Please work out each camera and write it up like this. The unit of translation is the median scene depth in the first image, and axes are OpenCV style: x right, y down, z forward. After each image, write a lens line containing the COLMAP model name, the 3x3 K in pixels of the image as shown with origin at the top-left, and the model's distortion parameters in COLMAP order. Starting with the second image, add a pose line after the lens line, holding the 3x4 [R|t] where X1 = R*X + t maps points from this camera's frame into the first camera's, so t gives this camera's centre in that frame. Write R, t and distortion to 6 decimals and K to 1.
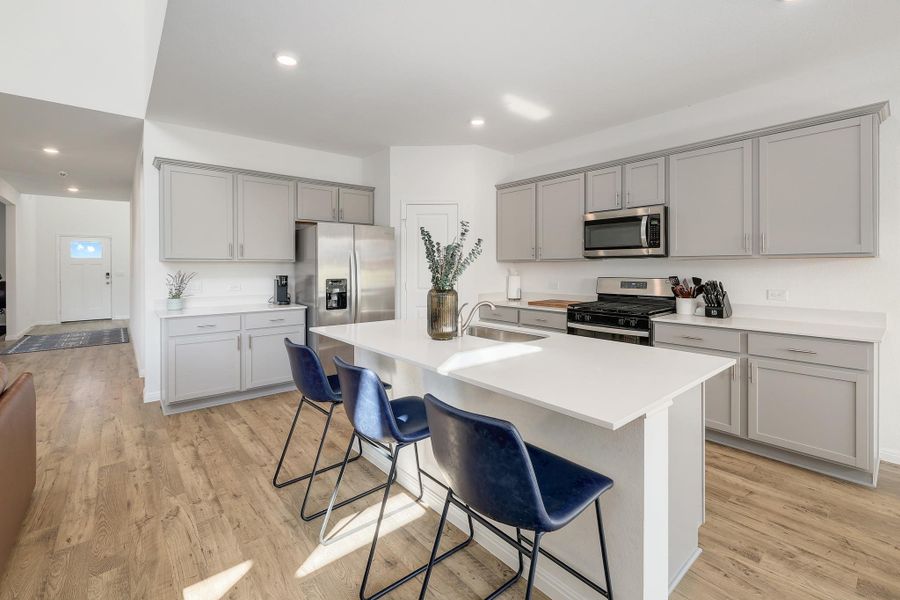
lens RADIAL K [[395.5, 0, 448.4], [0, 395.5, 267.7], [0, 0, 1]] dist [0.000420, -0.000162]
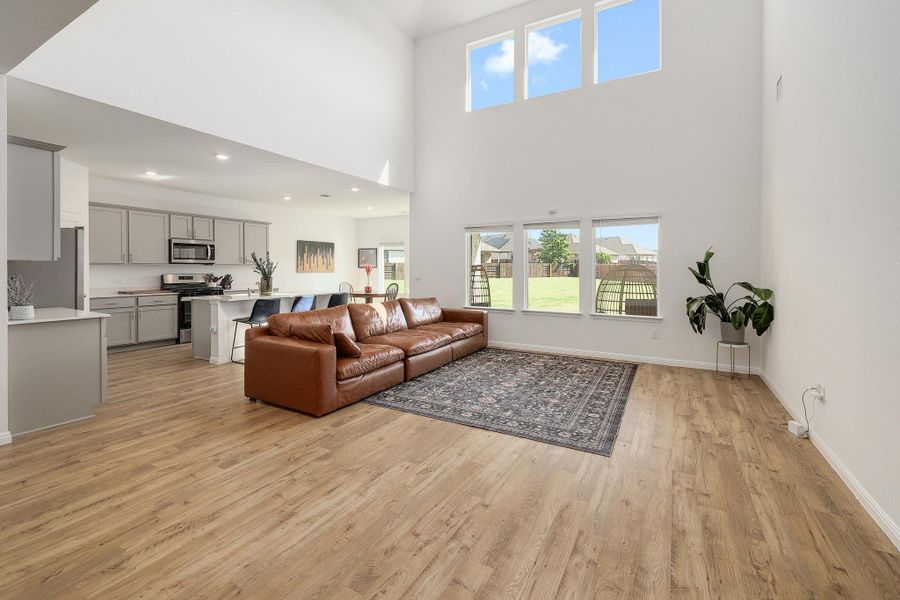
lens RADIAL K [[390.4, 0, 448.4], [0, 390.4, 273.4], [0, 0, 1]] dist [-0.001082, -0.000162]
pose [[-0.339789, -0.008063, 0.940467, -1.981229], [0.002661, 0.999951, 0.009534, 0.007782], [-0.940498, 0.005742, -0.339750, 0.495036]]
